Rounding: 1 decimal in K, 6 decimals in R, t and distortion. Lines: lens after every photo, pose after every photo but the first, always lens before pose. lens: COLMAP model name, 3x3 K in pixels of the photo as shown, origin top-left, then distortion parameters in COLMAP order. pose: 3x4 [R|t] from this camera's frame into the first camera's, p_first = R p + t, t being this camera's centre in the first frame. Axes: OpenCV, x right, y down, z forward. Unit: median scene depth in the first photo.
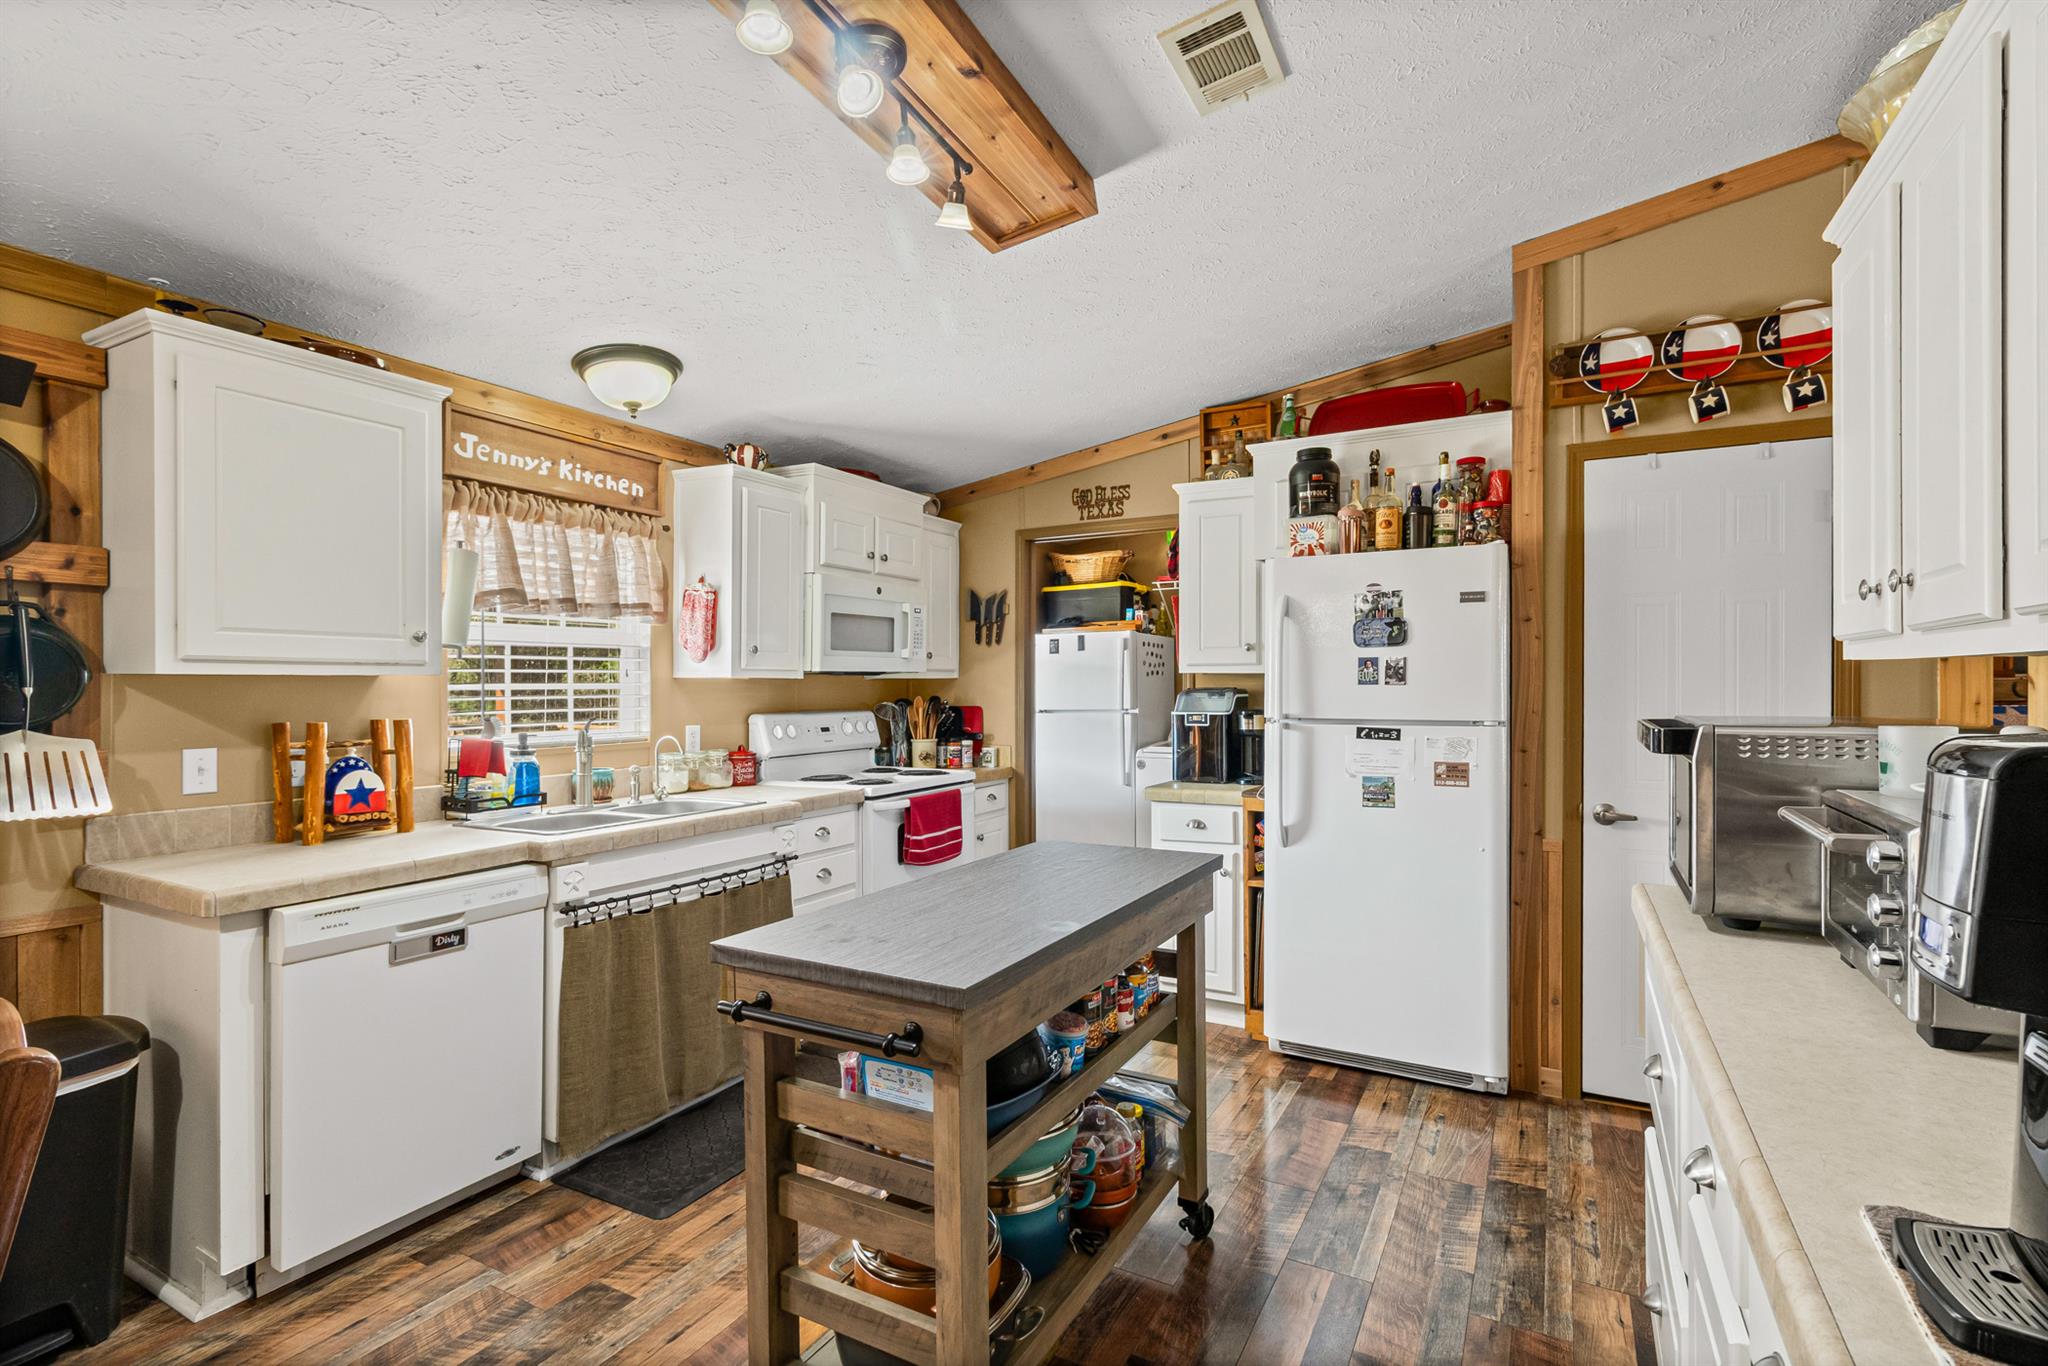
lens RADIAL K [[950.6, 0, 1040.1], [0, 950.6, 686.3], [0, 0, 1]] dist [0.001855, -0.000149]
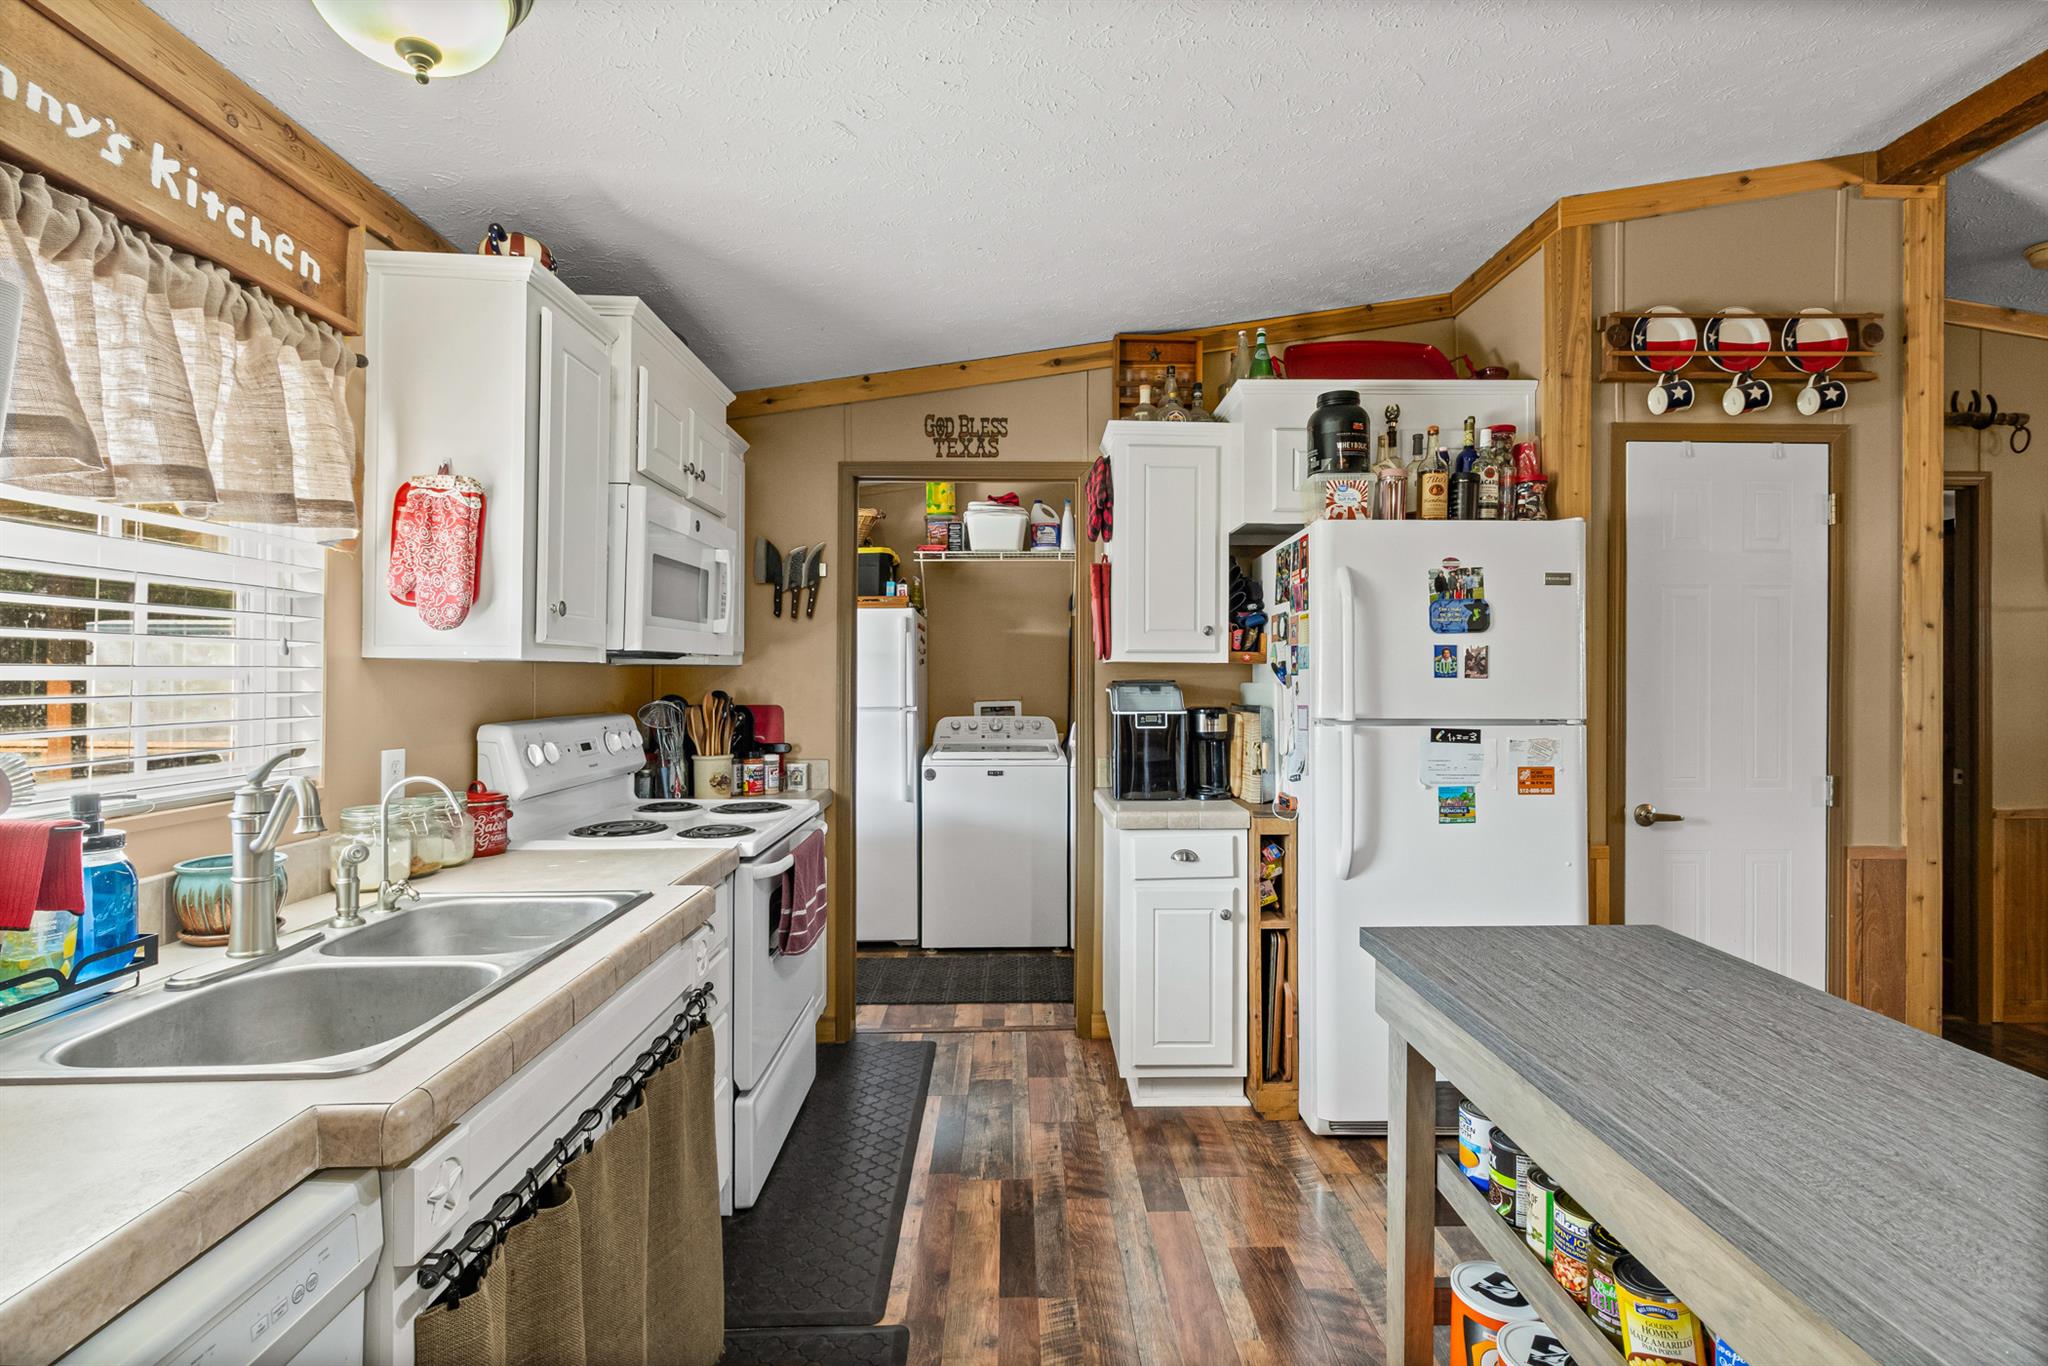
lens RADIAL K [[950.6, 0, 1027.8], [0, 950.6, 675.9], [0, 0, 1]] dist [0.001855, -0.000149]
pose [[0.868175, 0.005102, 0.496231, -0.369966], [-0.004073, 0.999987, -0.003157, 0.000952], [-0.496241, 0.000720, 0.868185, 0.428829]]
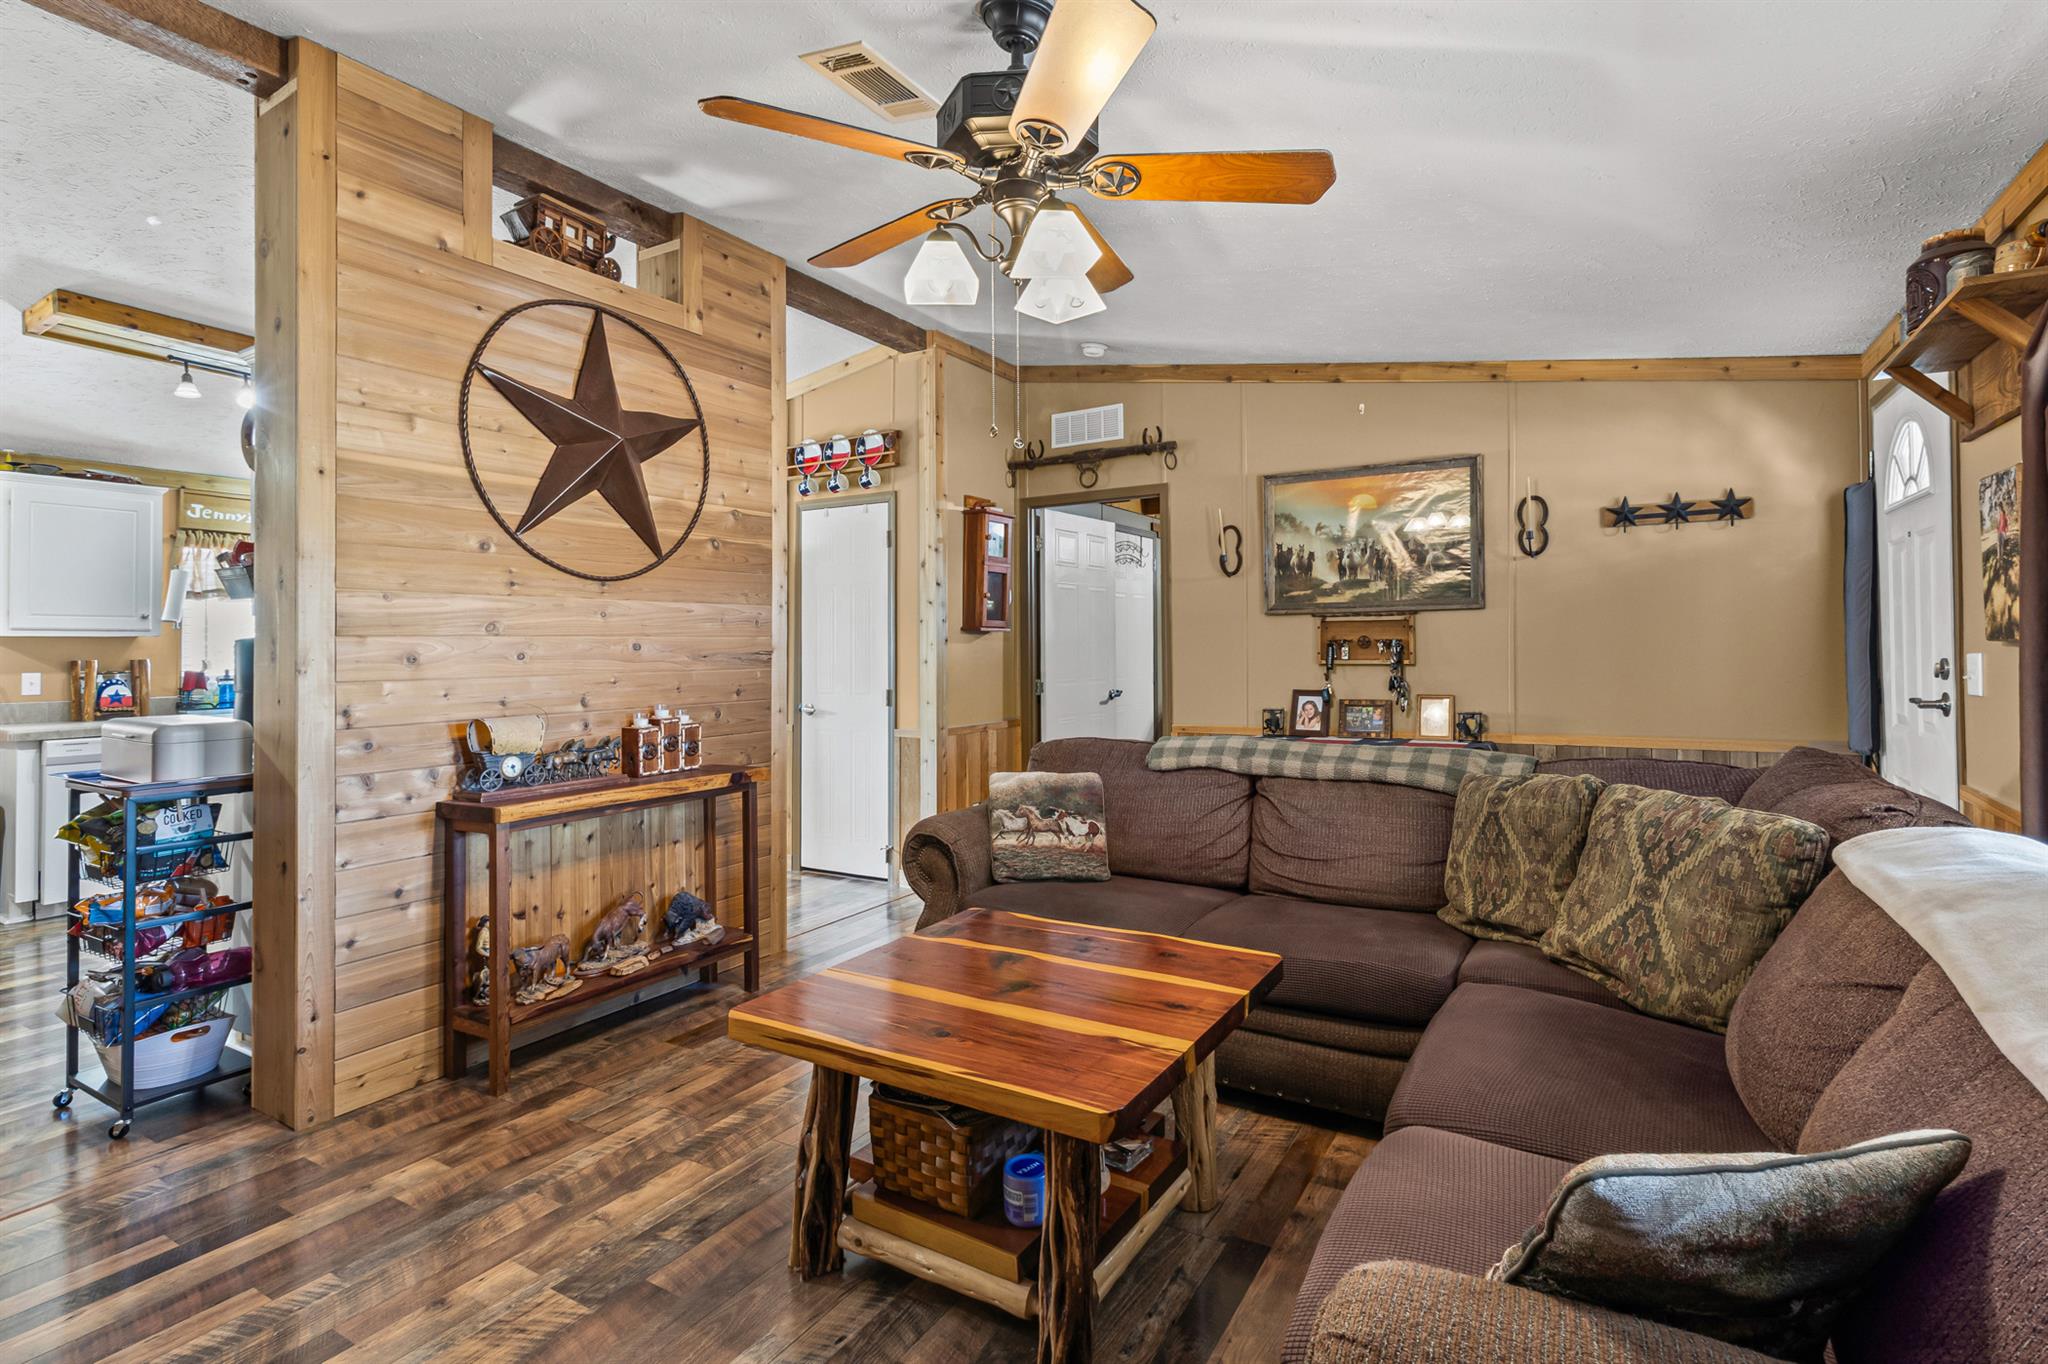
lens RADIAL K [[950.6, 0, 1029.7], [0, 950.6, 650.3], [0, 0, 1]] dist [0.001855, -0.000149]
pose [[0.999359, -0.007628, -0.034982, 0.953929], [0.007359, 0.999942, -0.007813, 0.035929], [0.035040, 0.007550, 0.999357, -0.689646]]
